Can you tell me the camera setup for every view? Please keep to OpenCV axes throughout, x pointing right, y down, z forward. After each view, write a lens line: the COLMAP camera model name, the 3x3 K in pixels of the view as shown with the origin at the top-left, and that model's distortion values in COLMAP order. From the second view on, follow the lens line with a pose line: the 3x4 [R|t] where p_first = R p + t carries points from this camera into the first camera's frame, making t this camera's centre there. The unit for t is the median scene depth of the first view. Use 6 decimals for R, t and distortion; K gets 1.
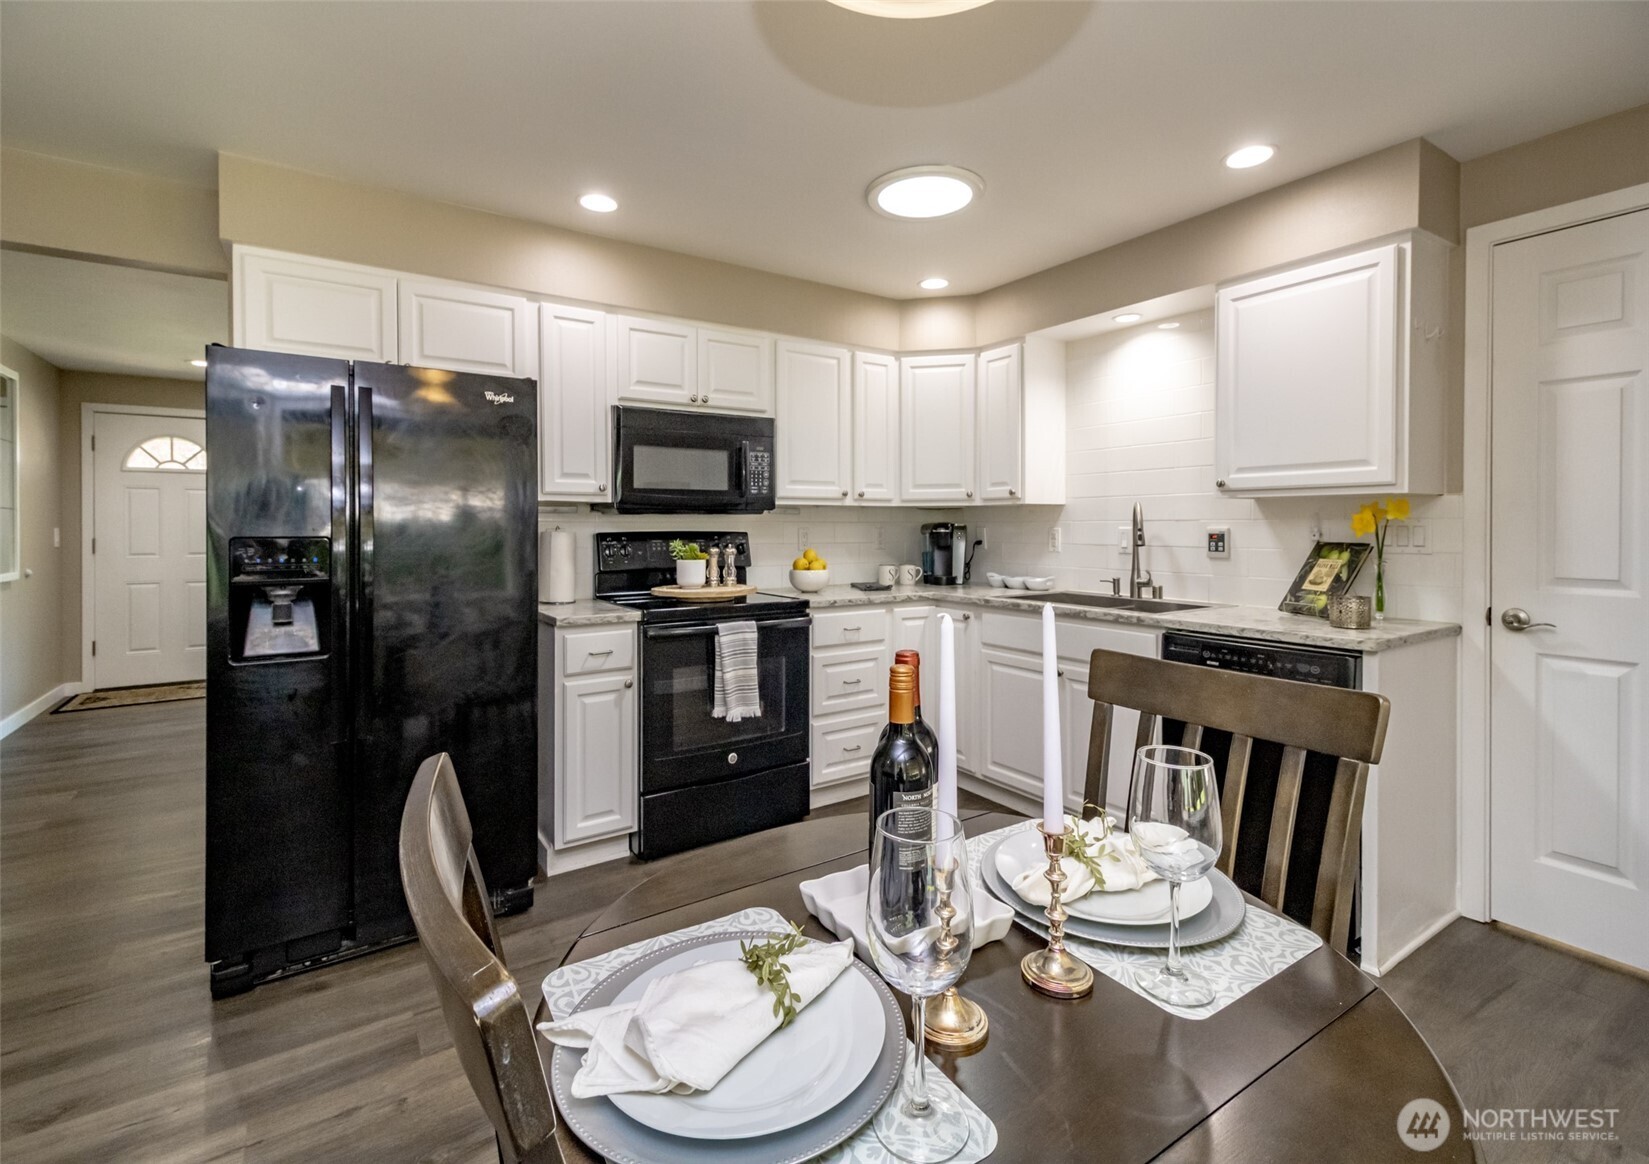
lens RADIAL K [[737.3, 0, 822.0], [0, 737.3, 529.3], [0, 0, 1]] dist [0.001063, -0.000065]
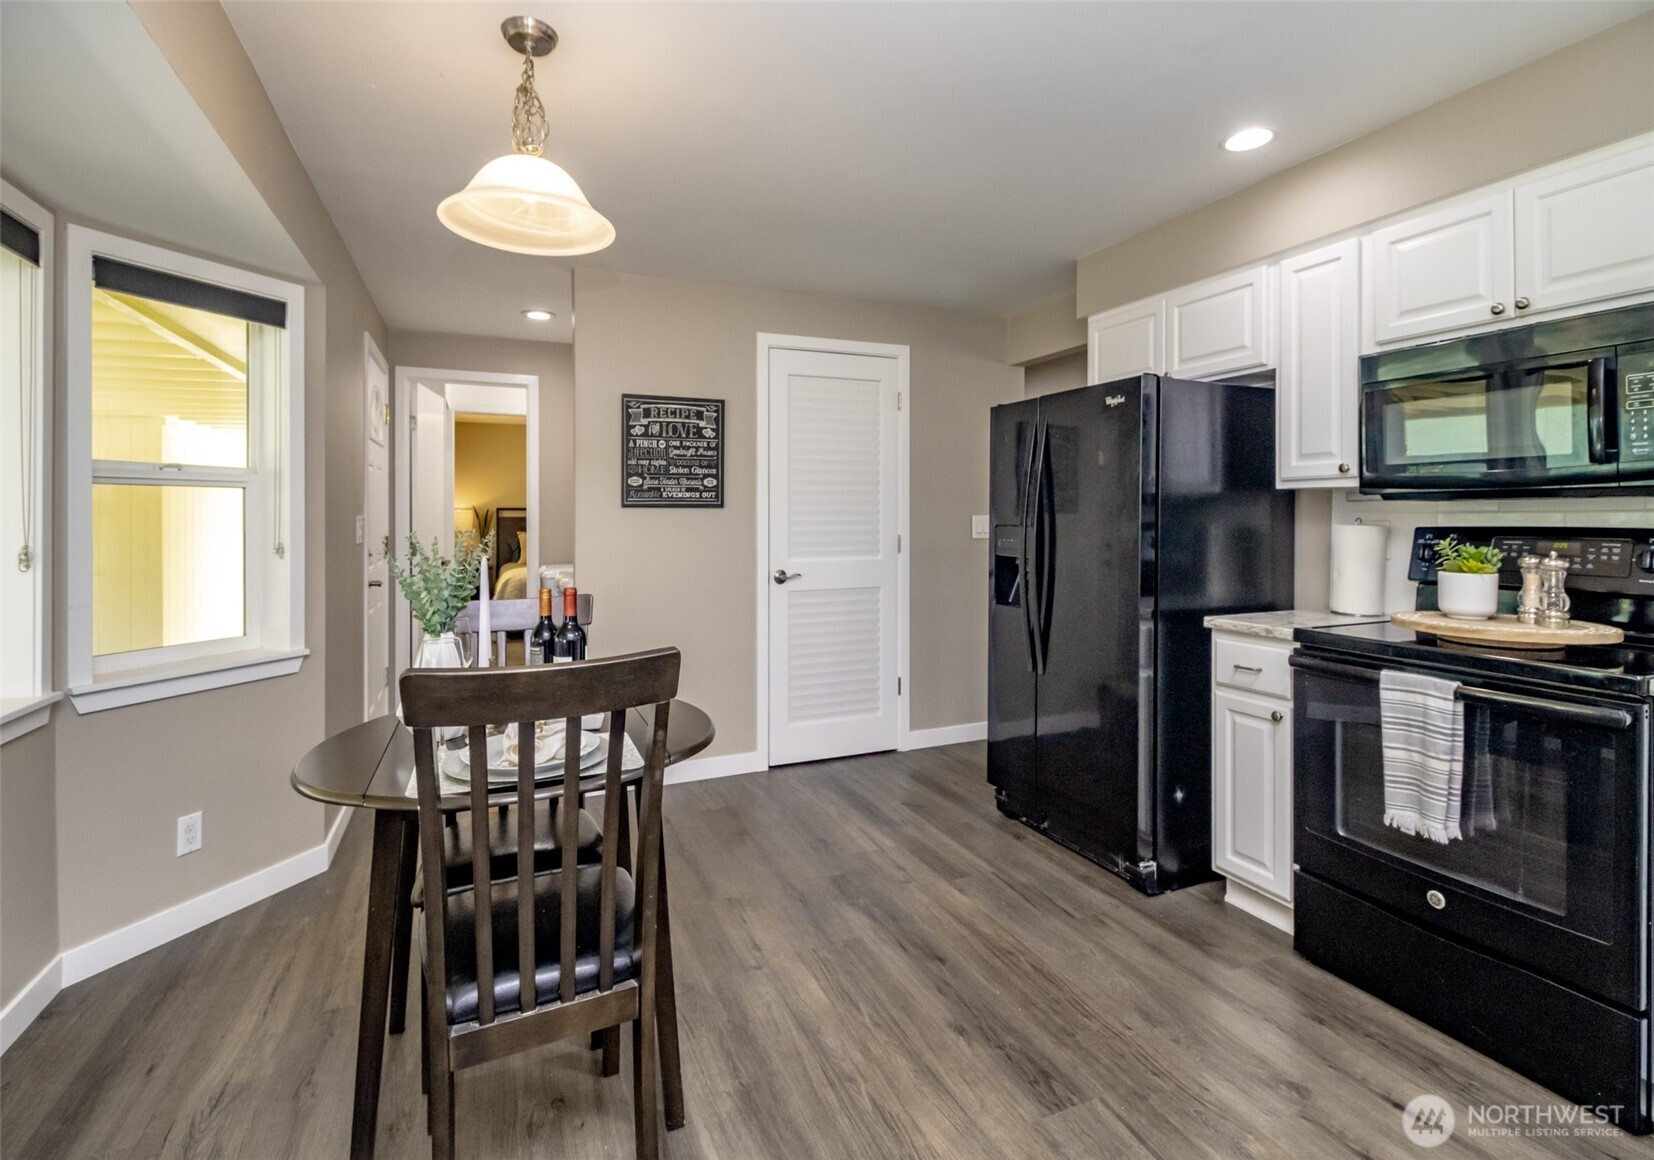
lens RADIAL K [[762.2, 0, 824.7], [0, 762.2, 519.6], [0, 0, 1]] dist [0.001207, -0.000083]
pose [[-0.172477, 0.009143, -0.984971, 0.596694], [-0.000891, 0.999955, 0.009438, -0.010192], [0.985013, 0.002505, -0.172461, 0.618787]]
